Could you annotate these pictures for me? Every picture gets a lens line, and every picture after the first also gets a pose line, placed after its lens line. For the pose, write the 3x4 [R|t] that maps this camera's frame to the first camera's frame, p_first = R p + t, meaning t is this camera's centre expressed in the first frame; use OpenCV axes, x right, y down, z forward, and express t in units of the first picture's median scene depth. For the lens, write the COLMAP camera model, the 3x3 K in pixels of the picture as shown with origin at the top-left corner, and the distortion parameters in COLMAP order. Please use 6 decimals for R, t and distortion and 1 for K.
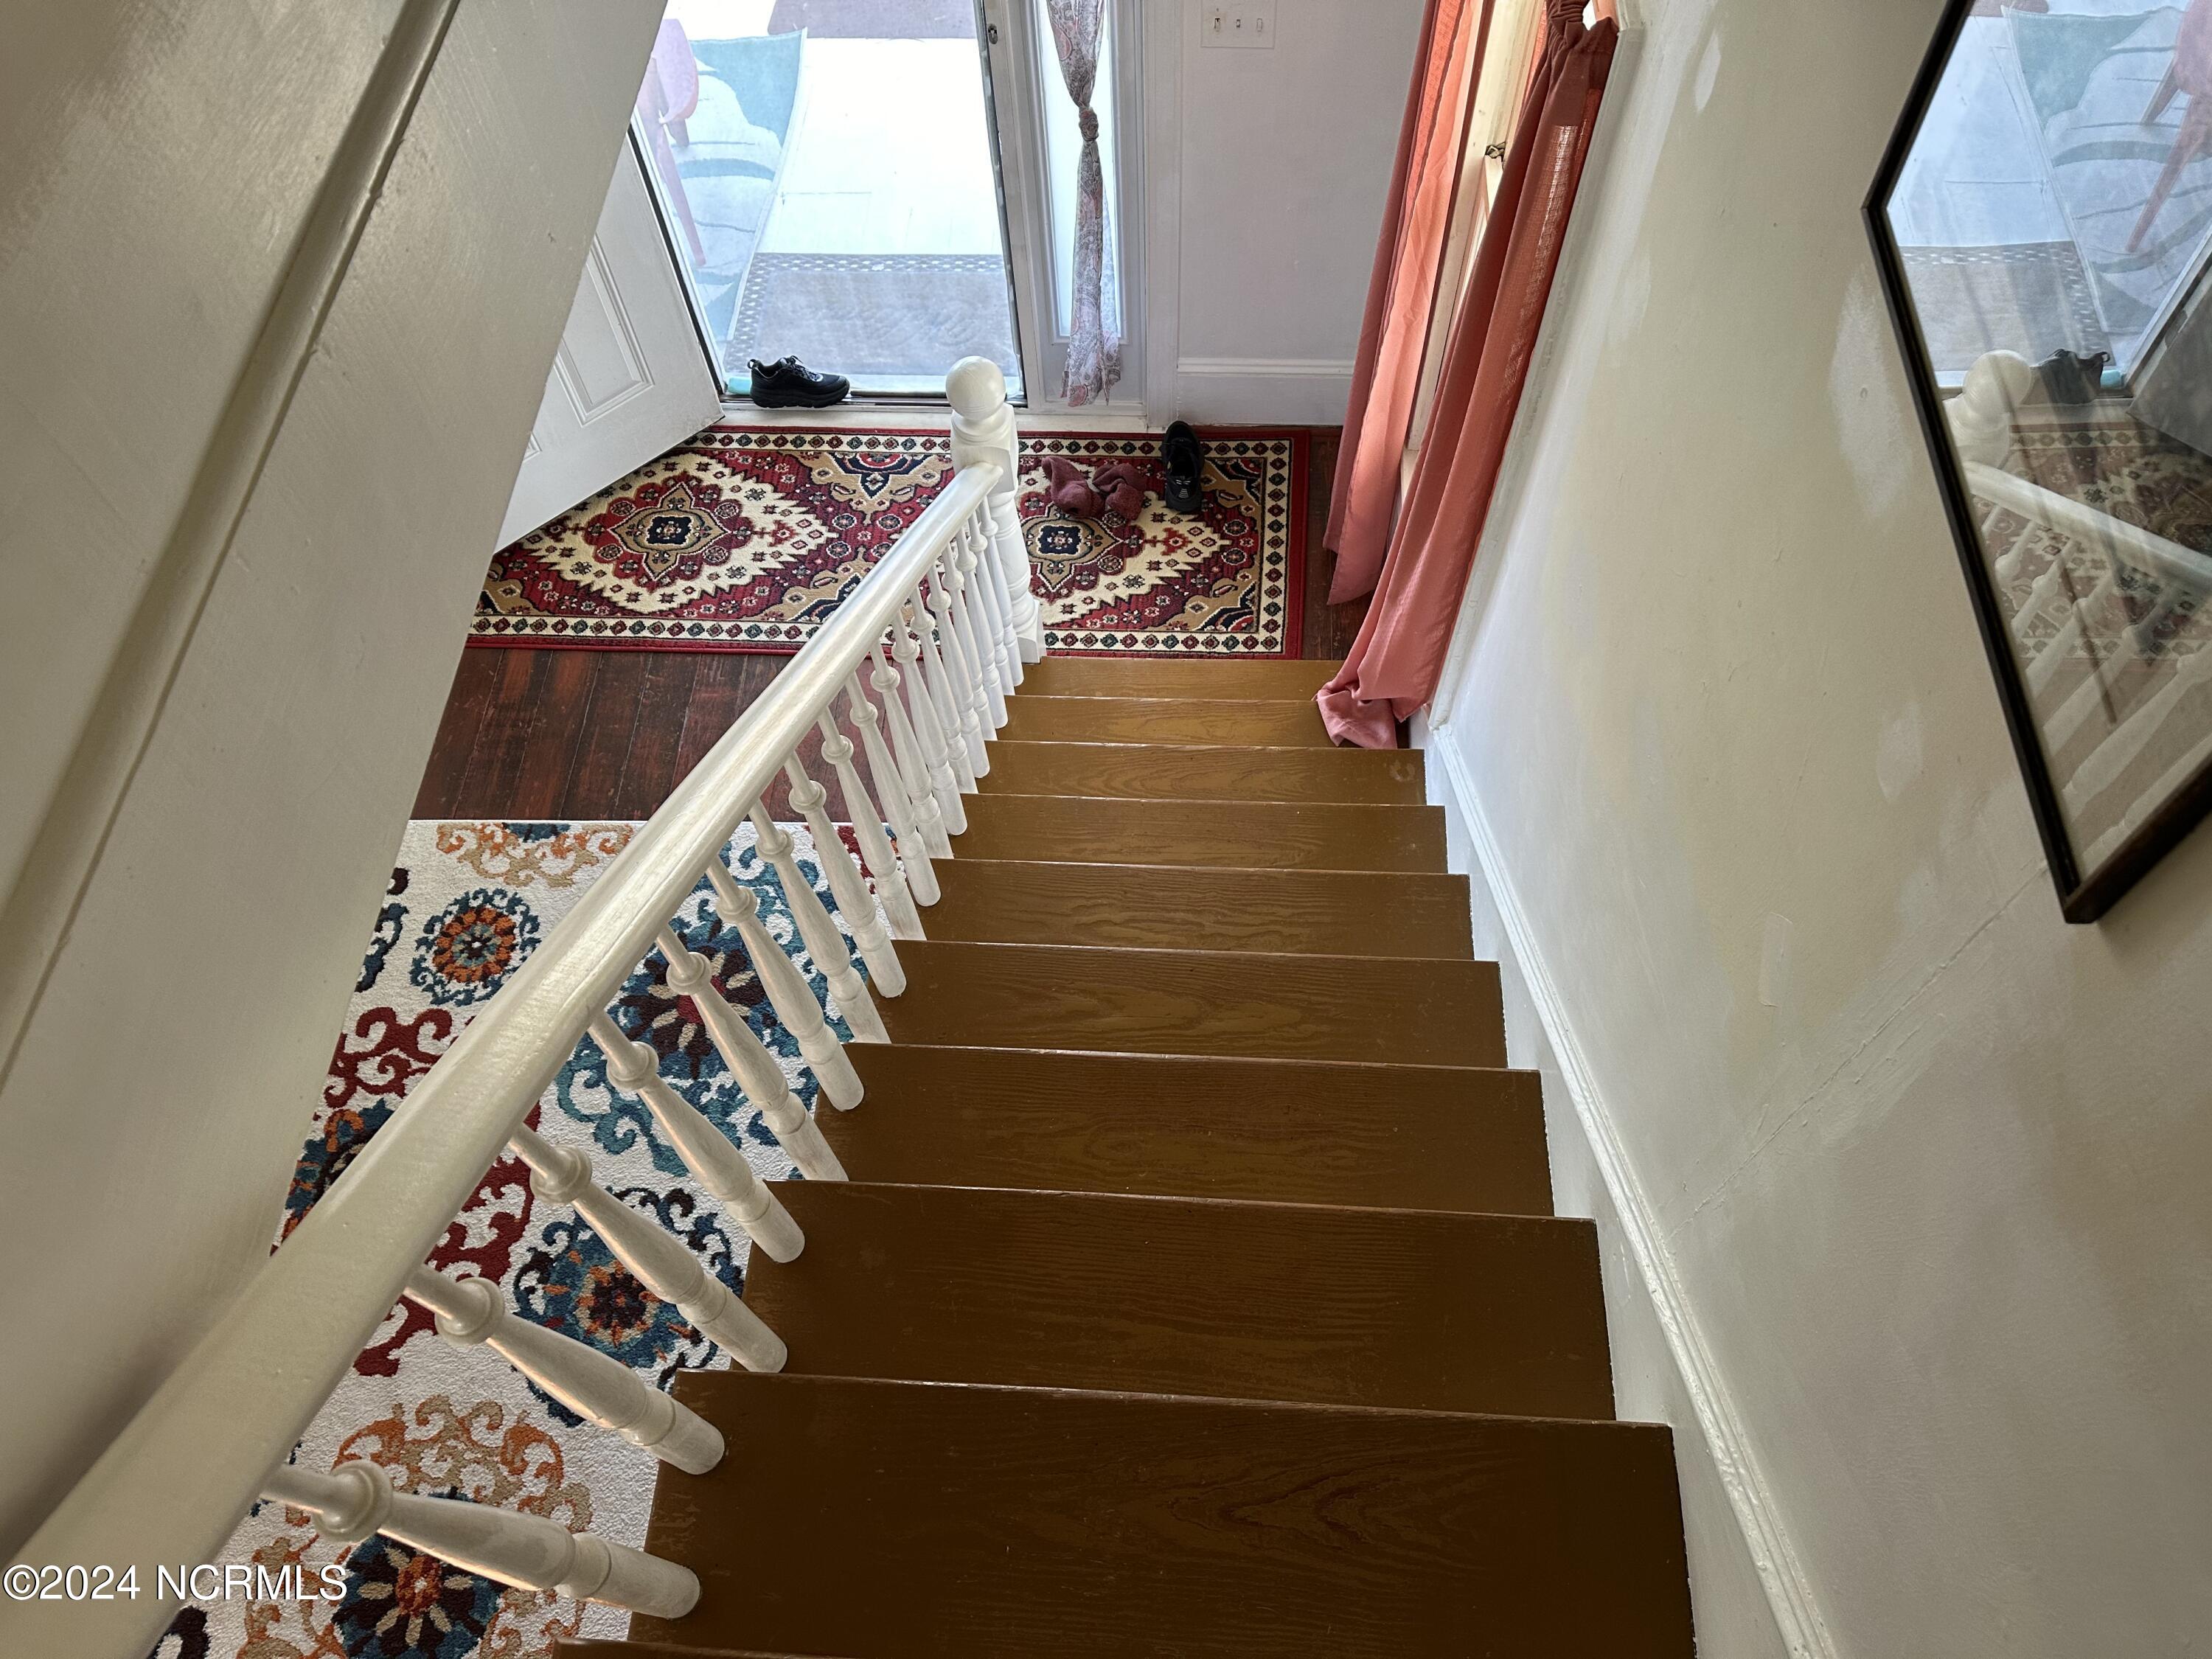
lens RADIAL K [[1580.9, 0, 1111.2], [0, 1580.9, 834.8], [0, 0, 1]] dist [0.067717, -0.033431]
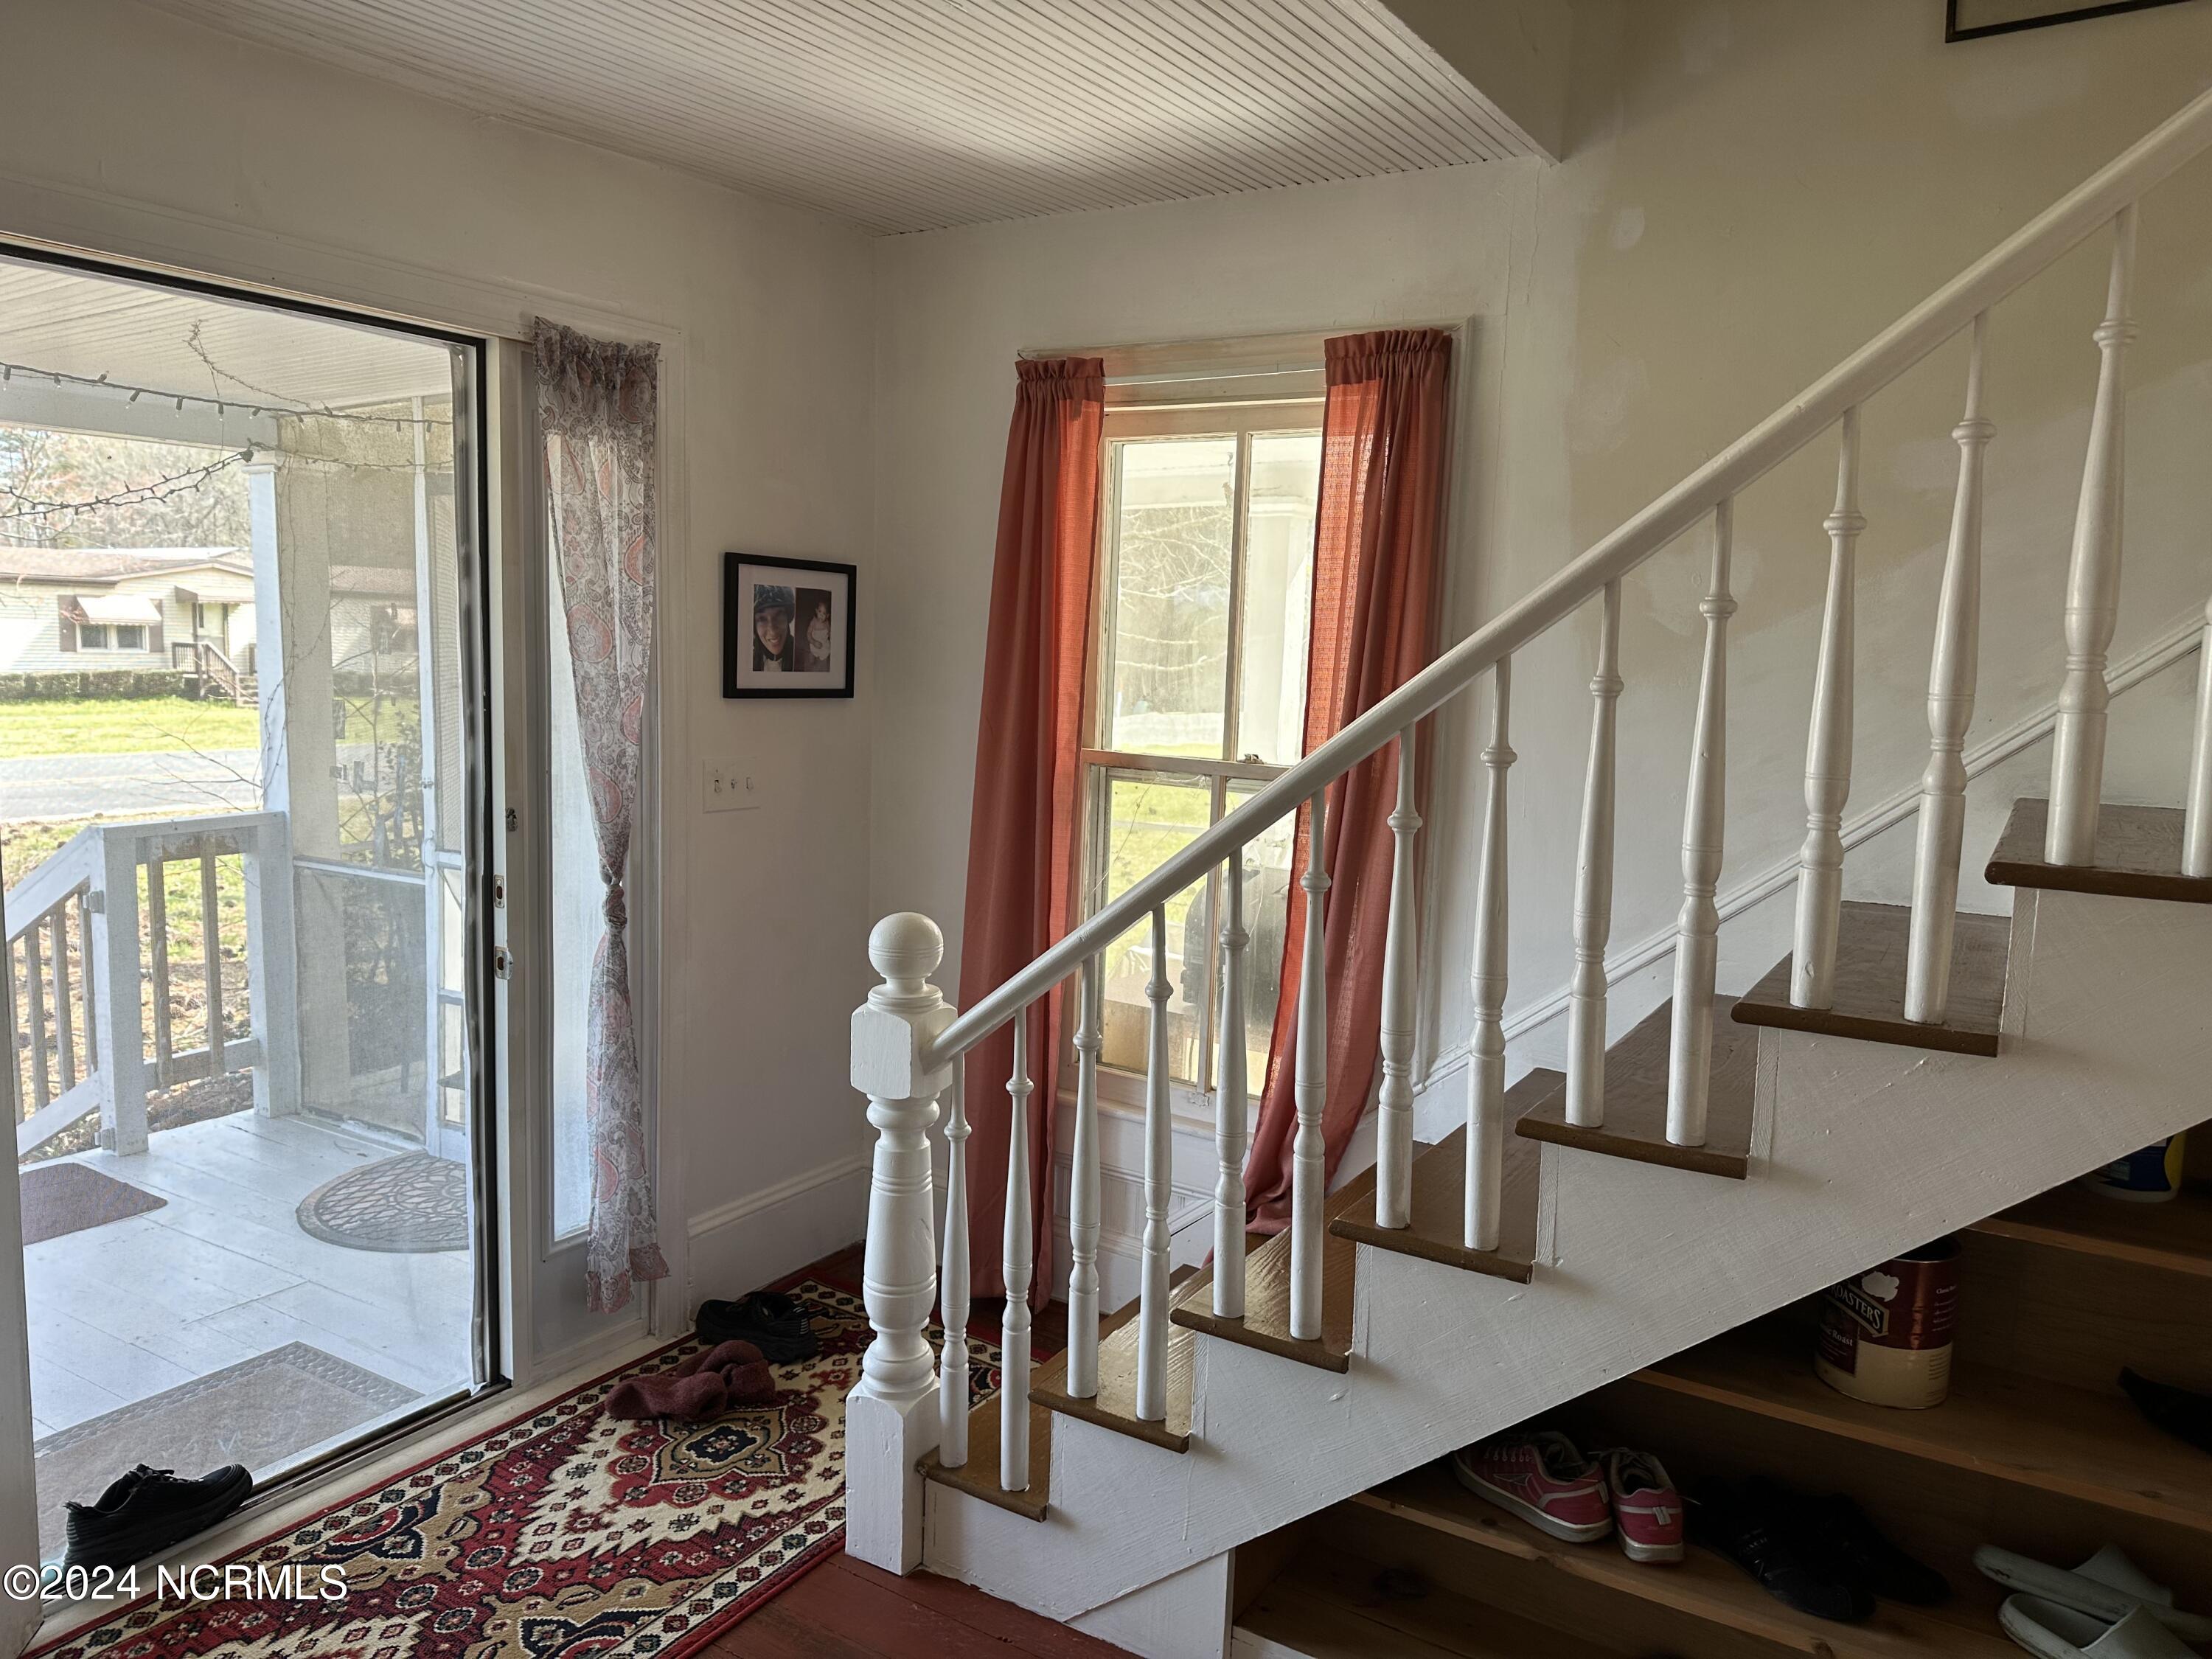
lens RADIAL K [[1580.9, 0, 1100.3], [0, 1580.9, 822.7], [0, 0, 1]] dist [0.067717, -0.033431]
pose [[0.498974, -0.063258, 0.864305, -0.545060], [0.727183, 0.573080, -0.377868, 0.045367], [-0.471413, 0.817054, 0.331953, 0.467129]]
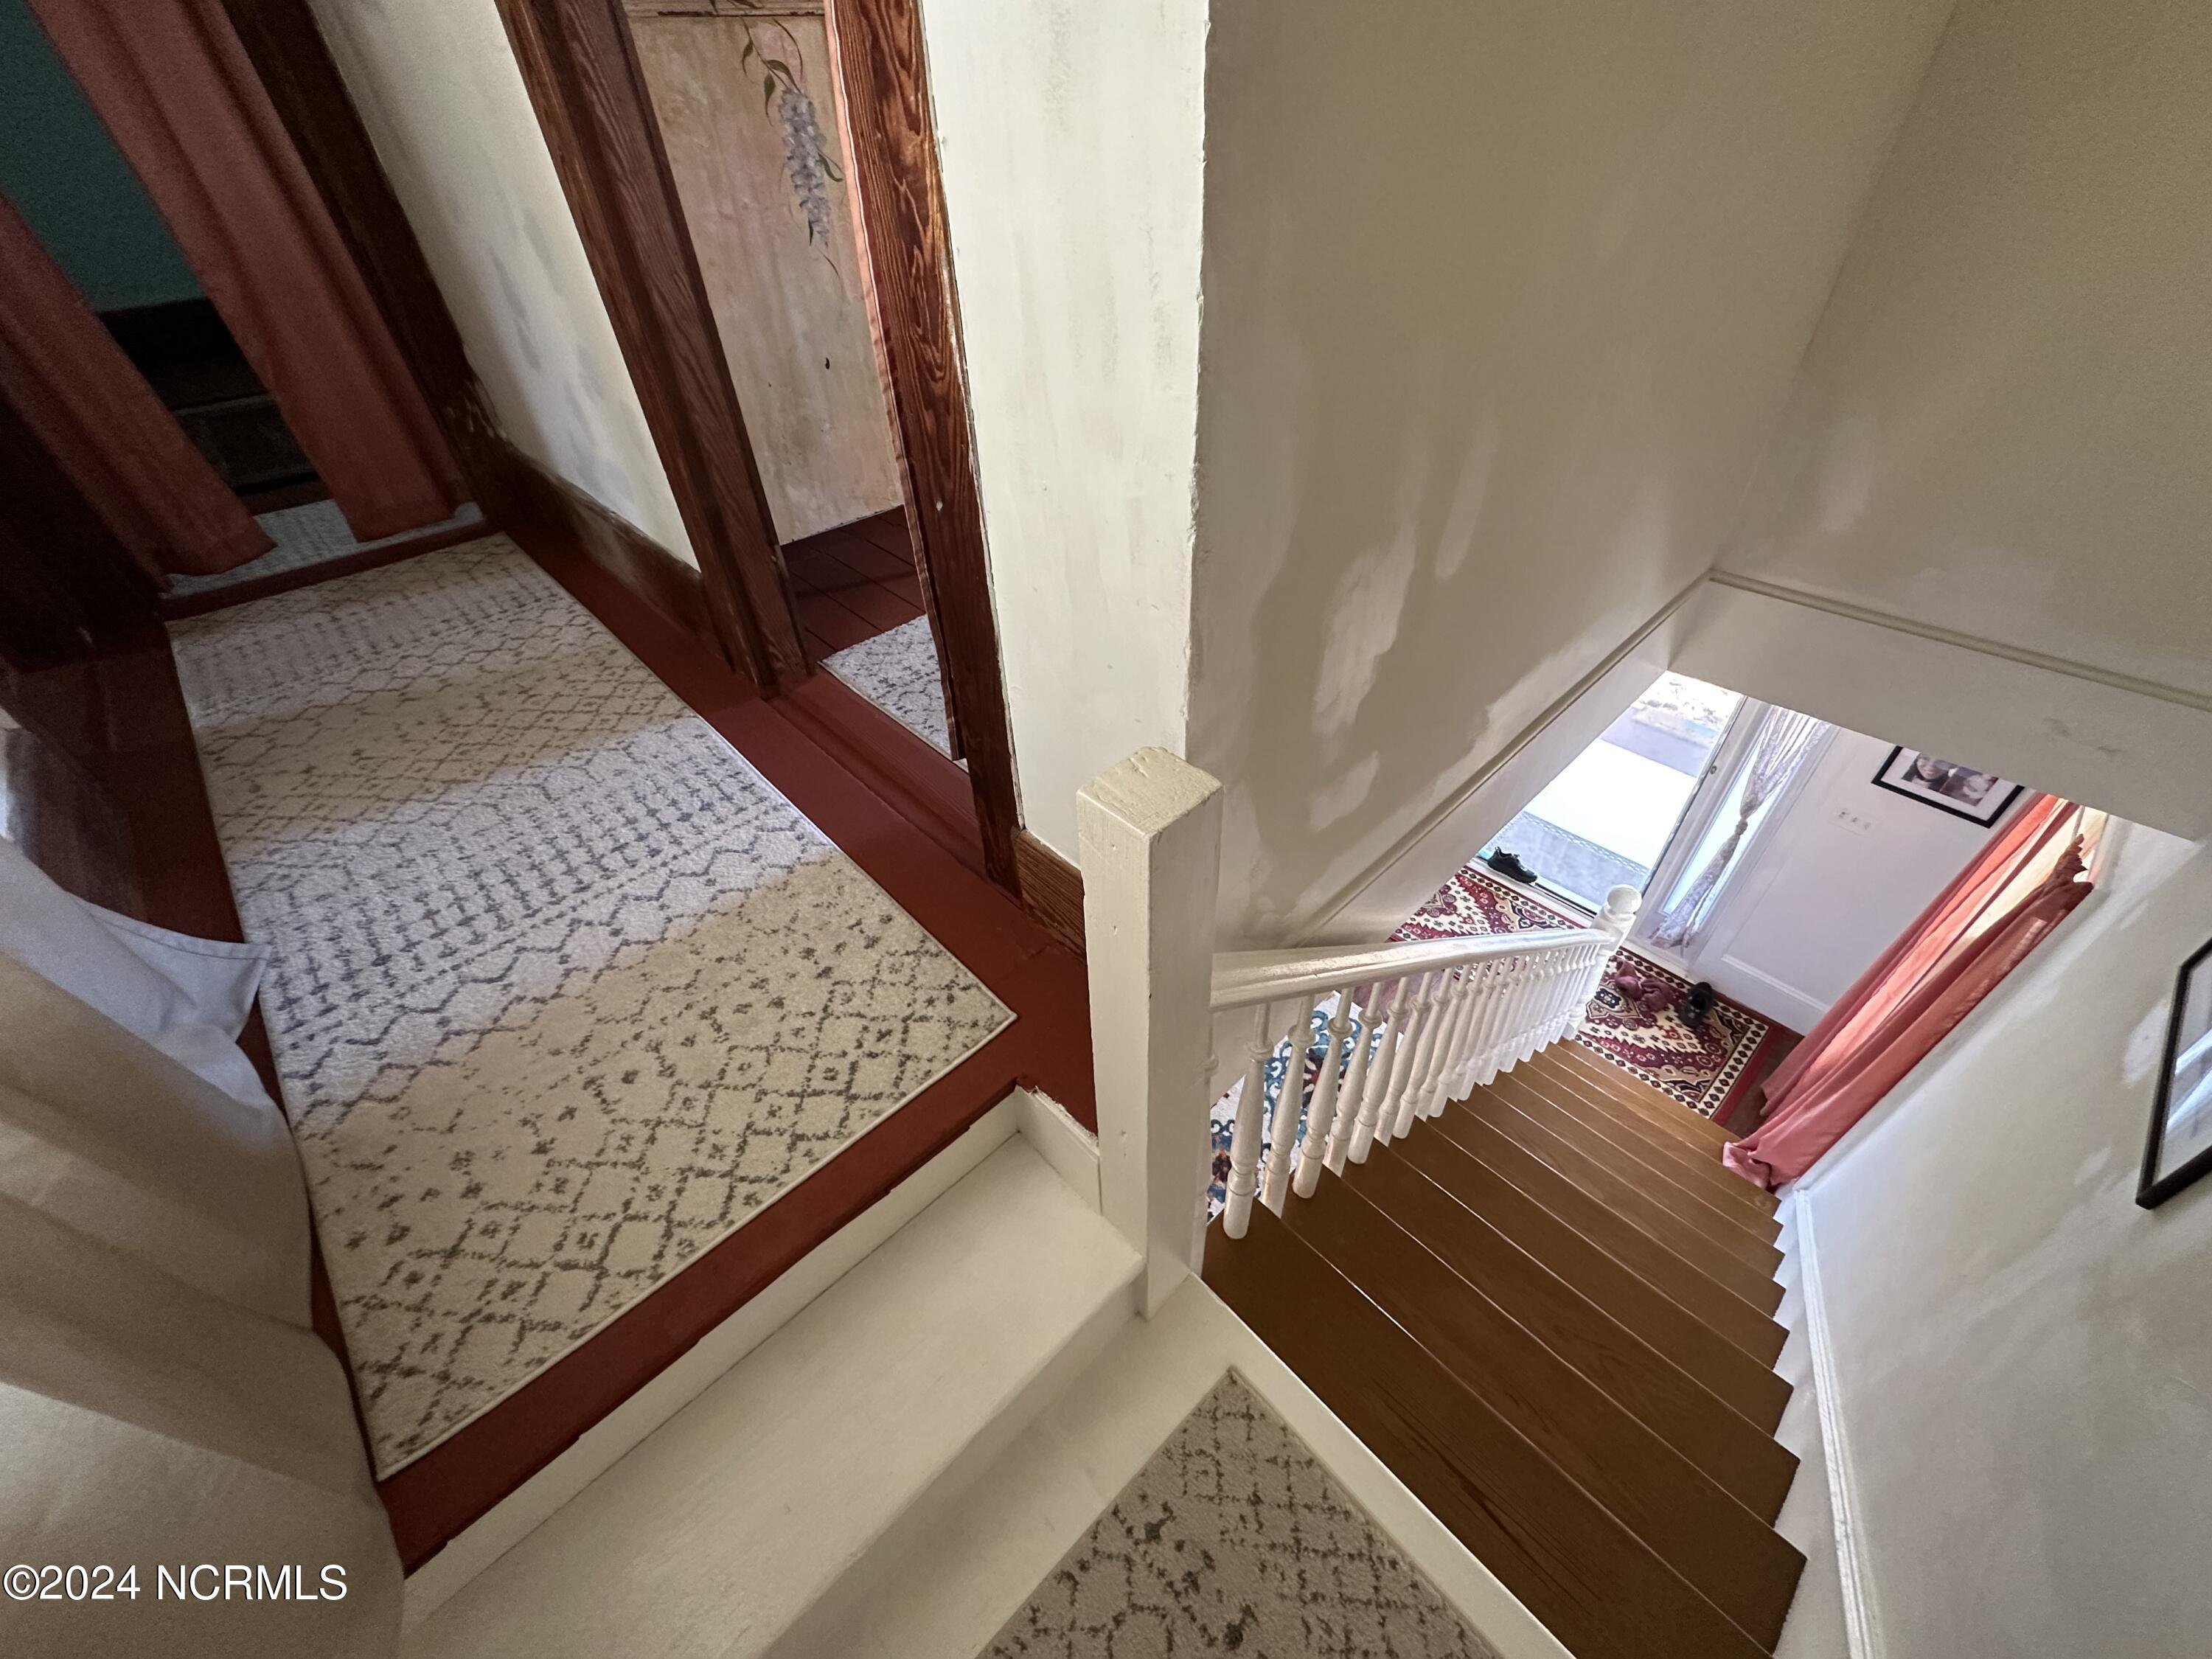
lens RADIAL K [[894.5, 0, 1116.0], [0, 894.5, 827.0], [0, 0, 1]] dist [0.011889, -0.000531]
pose [[0.734766, 0.459285, -0.499176, -0.023068], [-0.588086, 0.798061, -0.131352, 0.132714], [0.338045, 0.390071, 0.856487, -0.178320]]
